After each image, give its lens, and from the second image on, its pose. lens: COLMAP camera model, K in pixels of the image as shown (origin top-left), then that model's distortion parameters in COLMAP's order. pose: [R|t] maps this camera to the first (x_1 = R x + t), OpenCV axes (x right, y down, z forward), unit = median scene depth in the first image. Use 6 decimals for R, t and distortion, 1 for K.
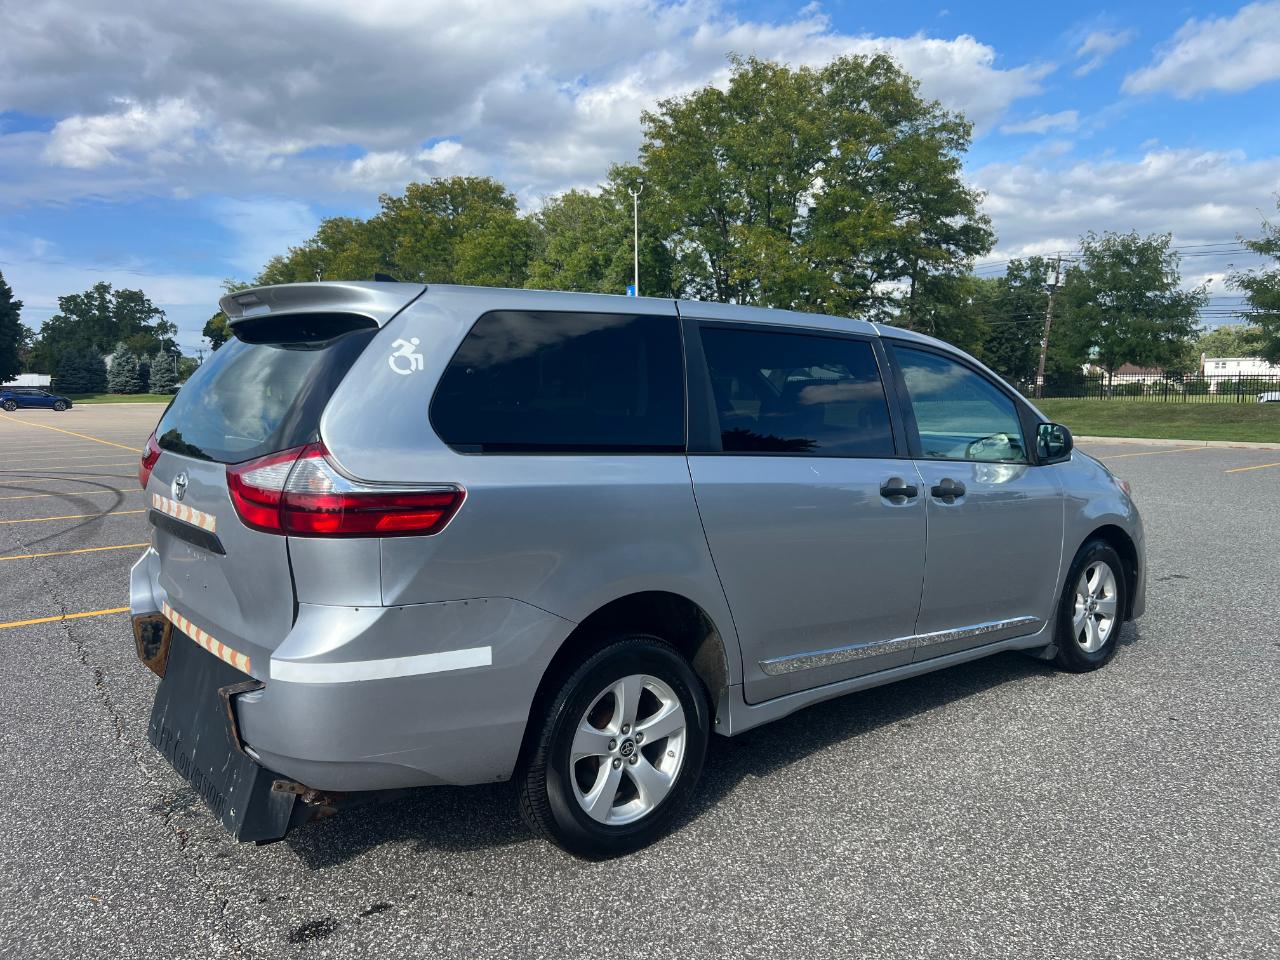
lens RADIAL K [[961.3, 0, 640.0], [0, 961.3, 480.0], [0, 0, 1]] dist [0.050767, -0.061793]
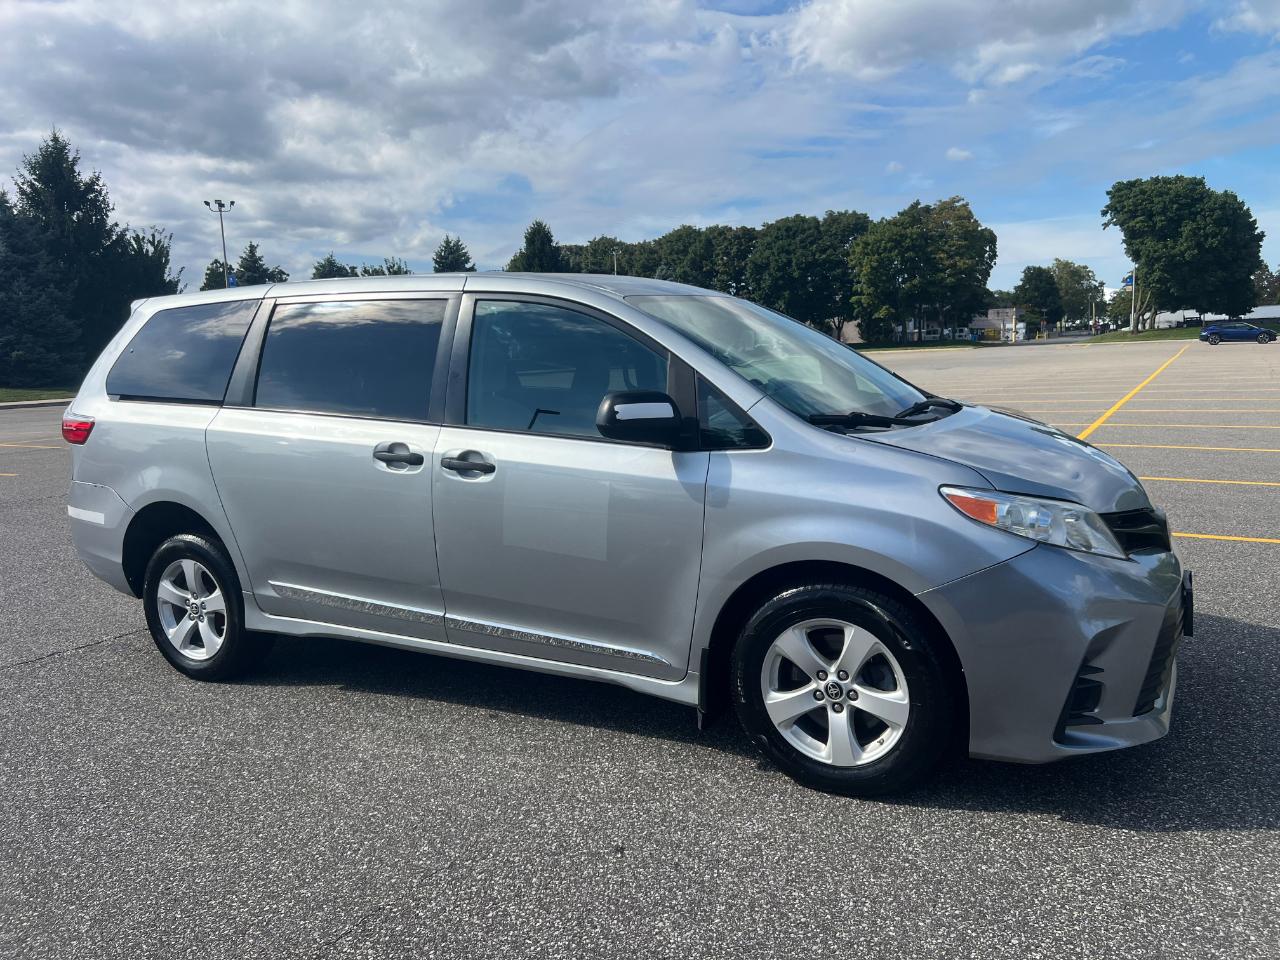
lens RADIAL K [[959.9, 0, 633.5], [0, 959.9, 478.6], [0, 0, 1]] dist [0.053901, -0.051993]
pose [[0.381647, 0.106818, -0.918115, 0.106256], [-0.044634, 0.994271, 0.097125, -0.006072], [0.923230, 0.003911, 0.384228, 0.071427]]
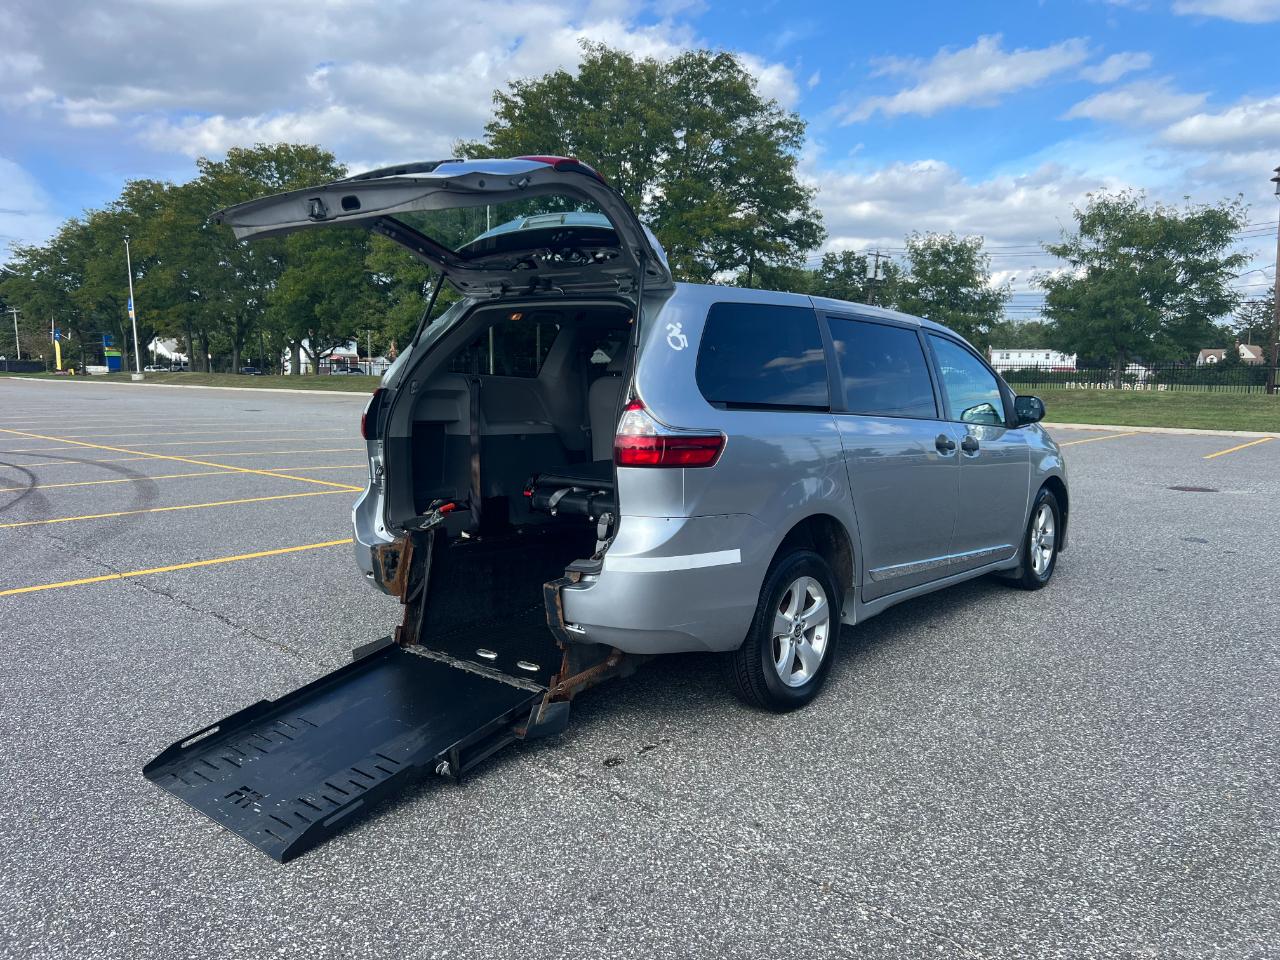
lens RADIAL K [[961.3, 0, 640.0], [0, 961.3, 480.0], [0, 0, 1]] dist [0.050767, -0.061793]
pose [[0.983525, -0.006014, 0.180674, -0.031044], [0.002676, 0.999821, 0.018711, 0.002721], [-0.180755, -0.017920, 0.983365, -0.018343]]
